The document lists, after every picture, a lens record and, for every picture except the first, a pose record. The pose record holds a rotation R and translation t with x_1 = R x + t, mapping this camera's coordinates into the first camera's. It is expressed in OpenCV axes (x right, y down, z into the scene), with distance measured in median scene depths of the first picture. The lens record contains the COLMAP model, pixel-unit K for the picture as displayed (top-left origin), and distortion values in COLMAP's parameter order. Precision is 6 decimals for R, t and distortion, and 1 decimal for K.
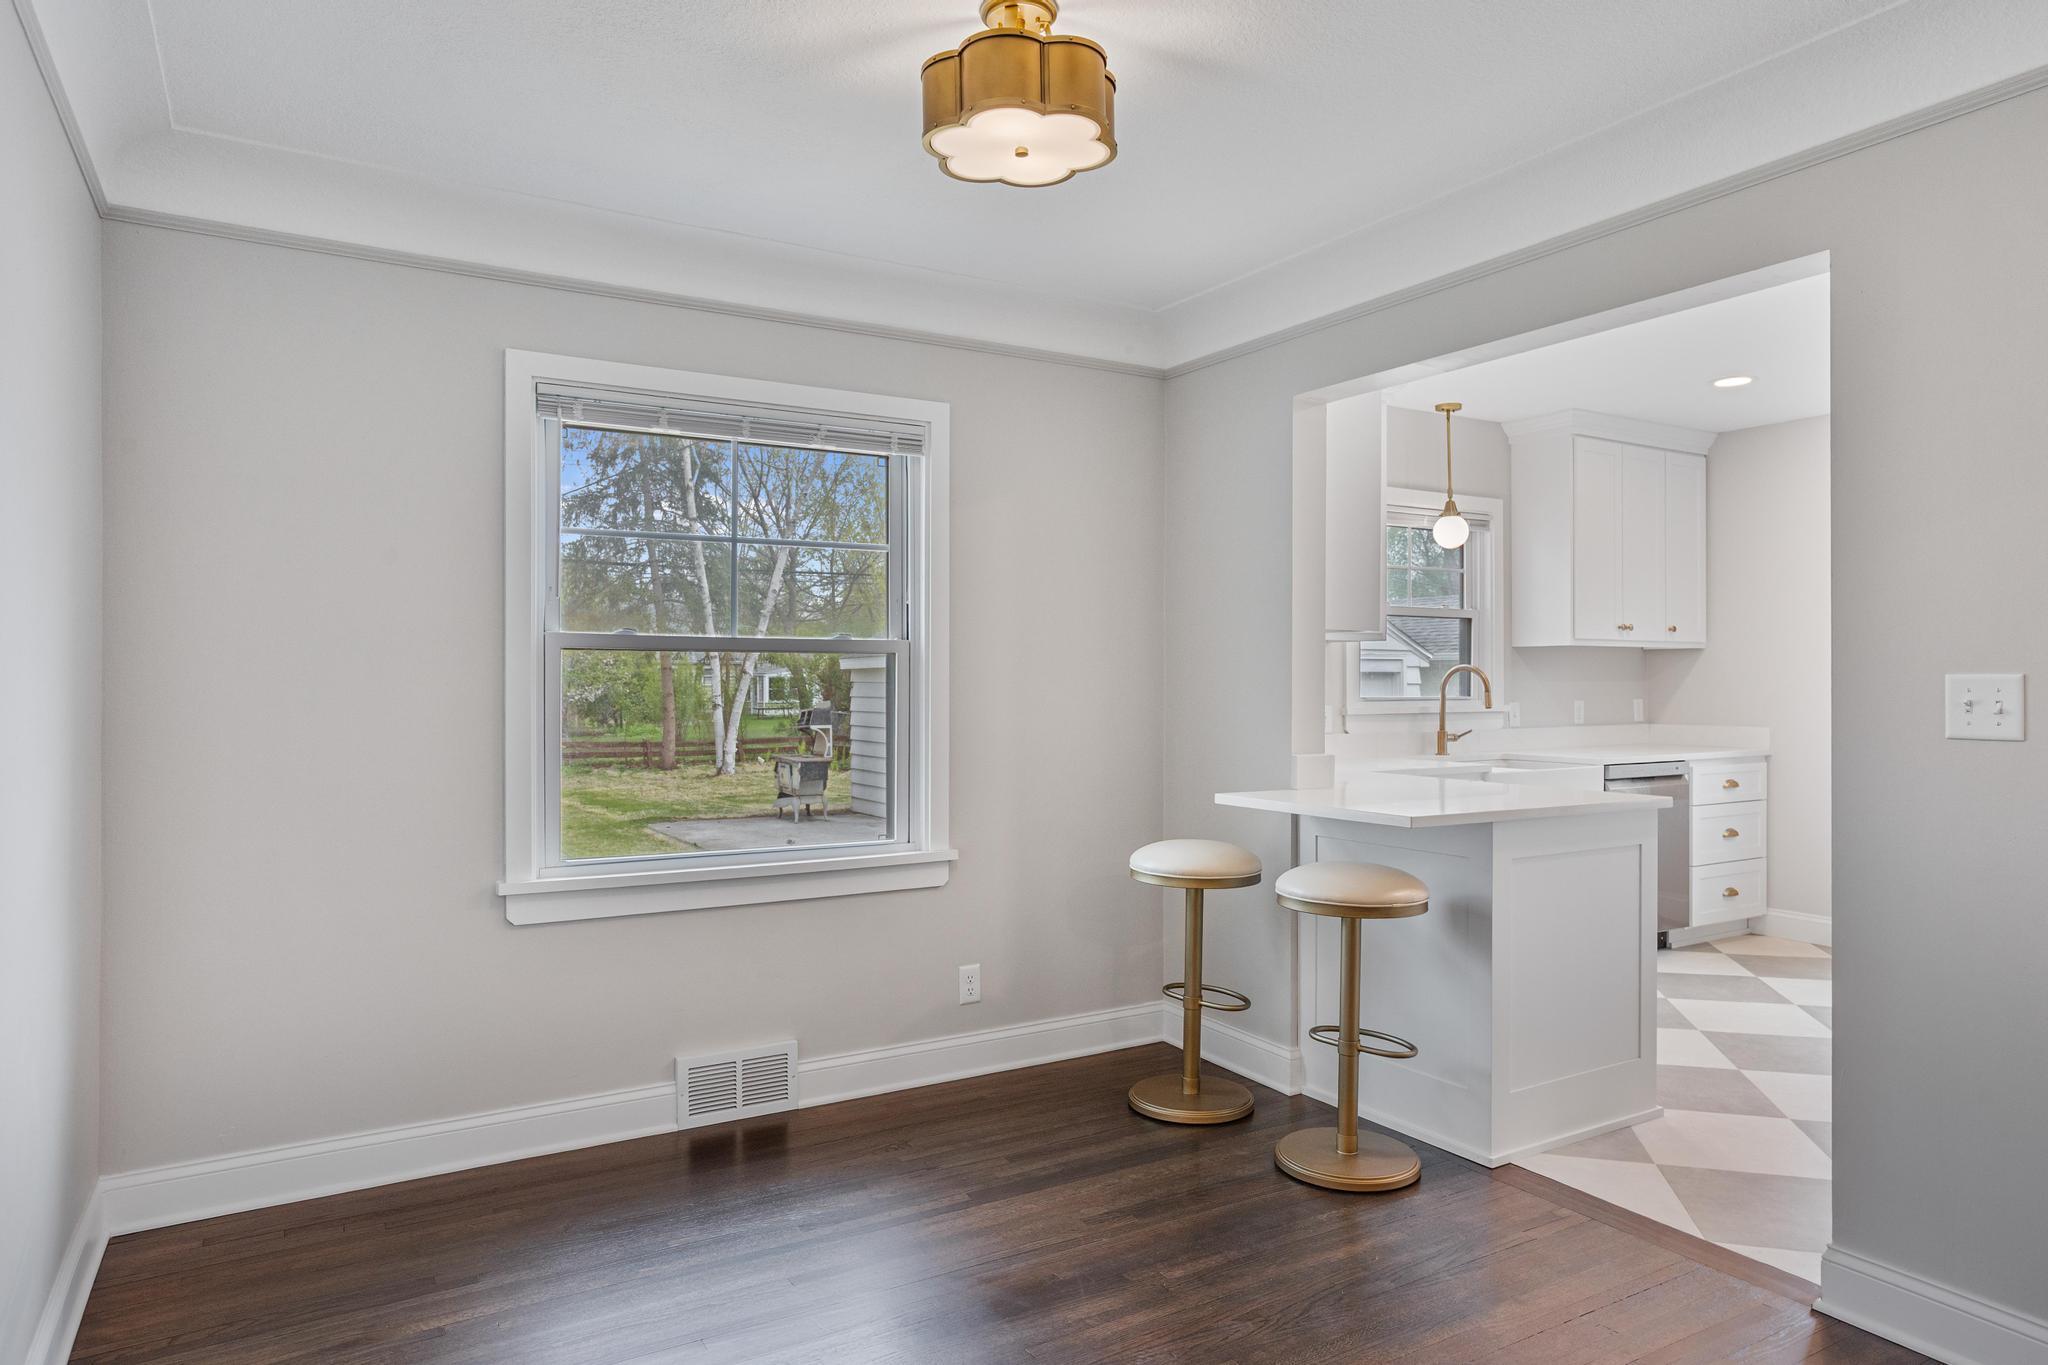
lens RADIAL K [[1245.2, 0, 1023.7], [0, 1245.2, 657.9], [0, 0, 1]] dist [0.000735, 0.000593]
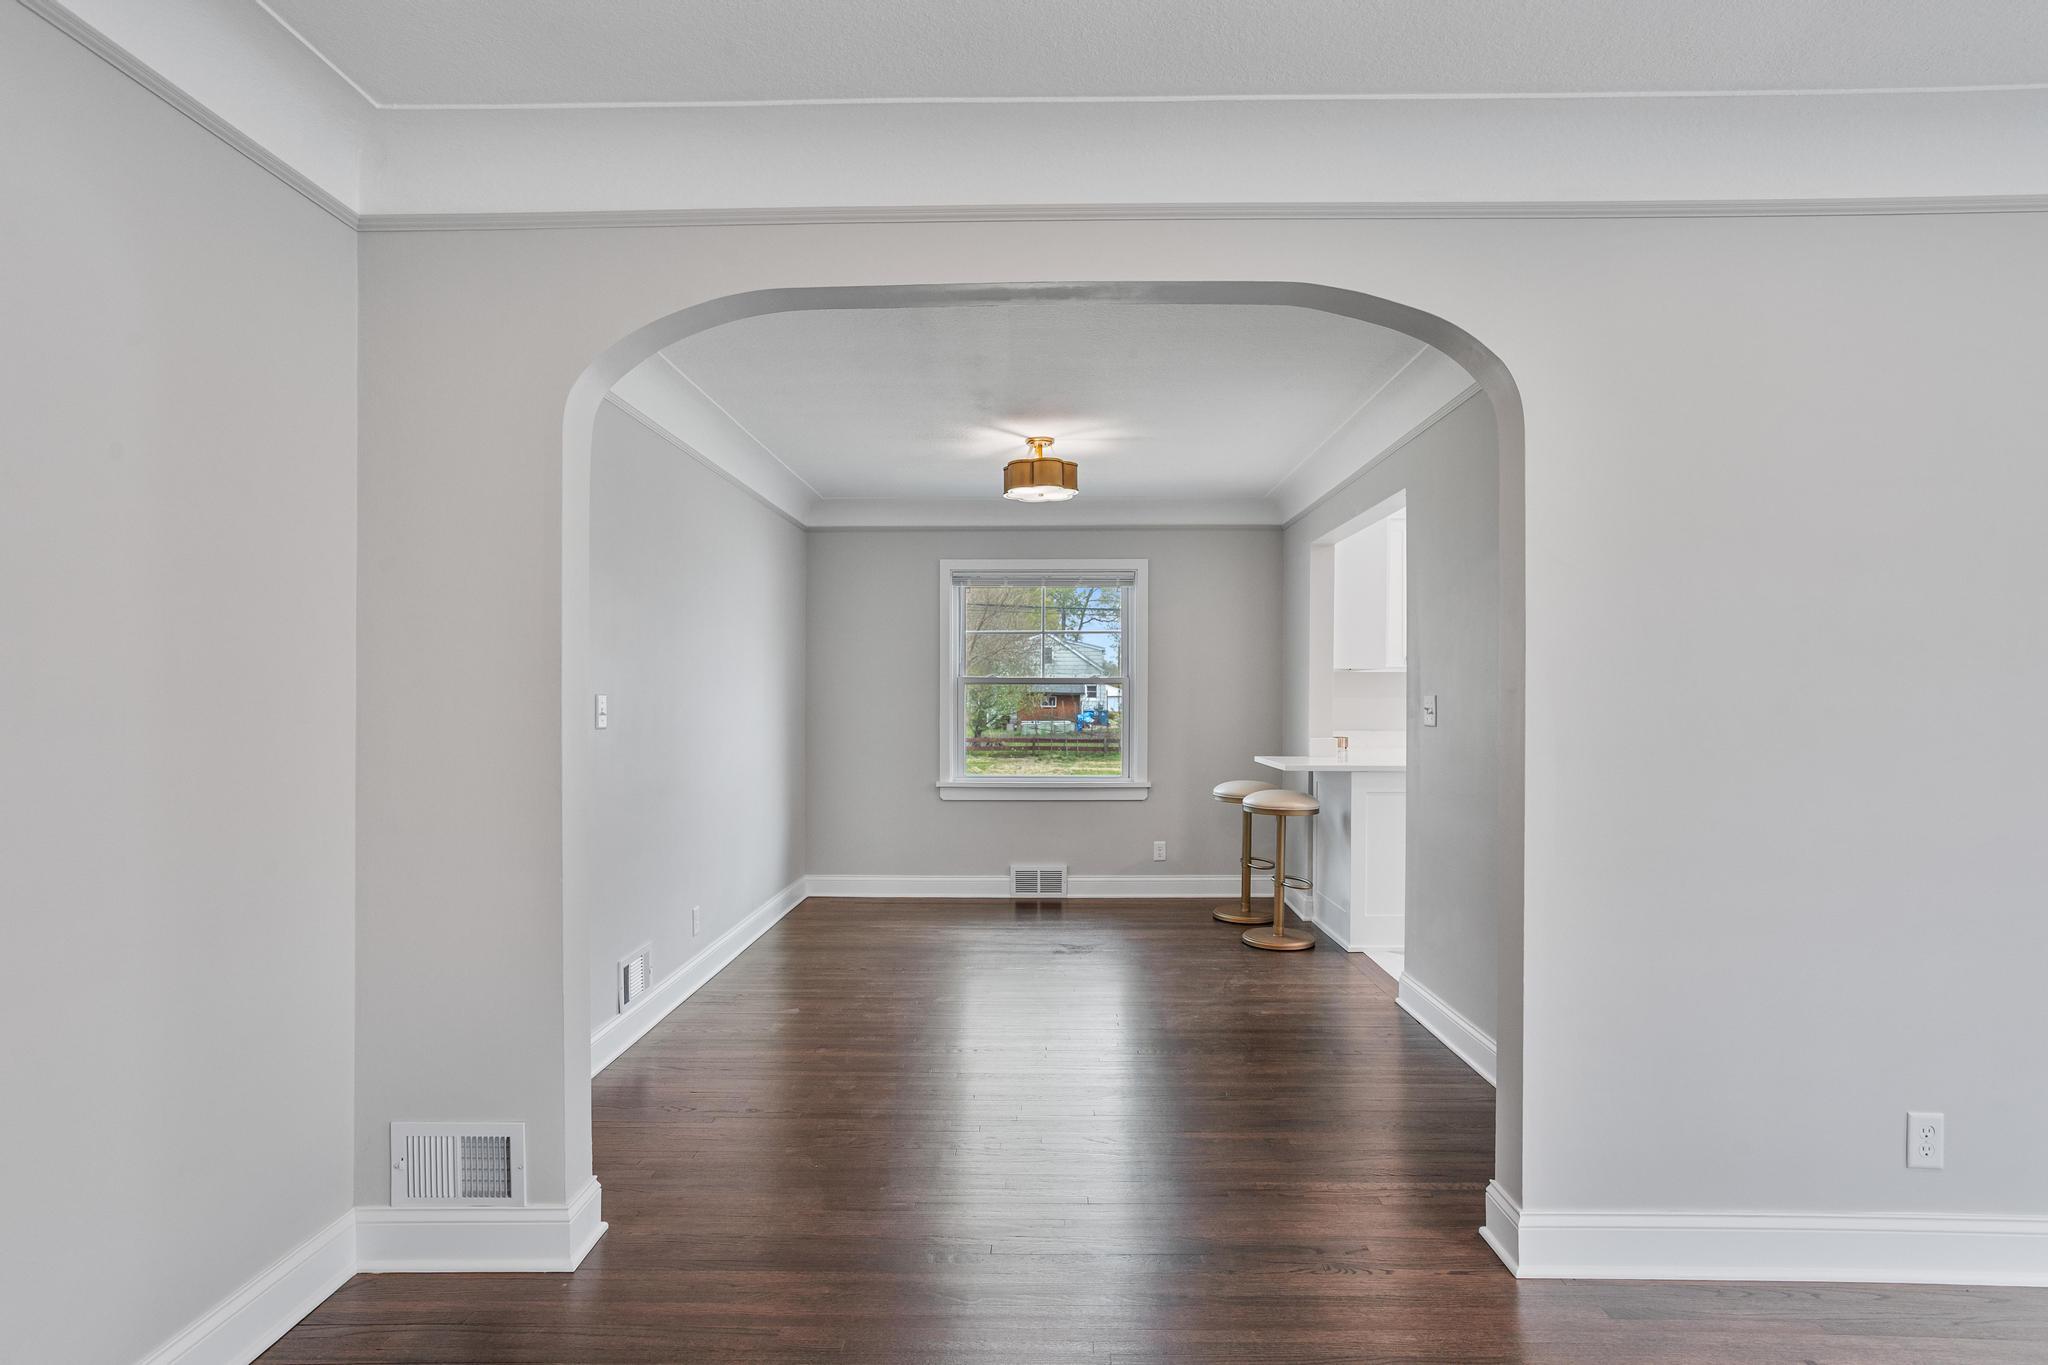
lens RADIAL K [[979.9, 0, 1024.0], [0, 979.9, 682.5], [0, 0, 1]] dist [-0.041567, 0.031265]
pose [[0.850252, -0.007886, -0.526316, 0.671981], [0.008007, 0.999966, -0.002049, -0.006246], [0.526315, -0.002472, 0.850286, -0.489369]]
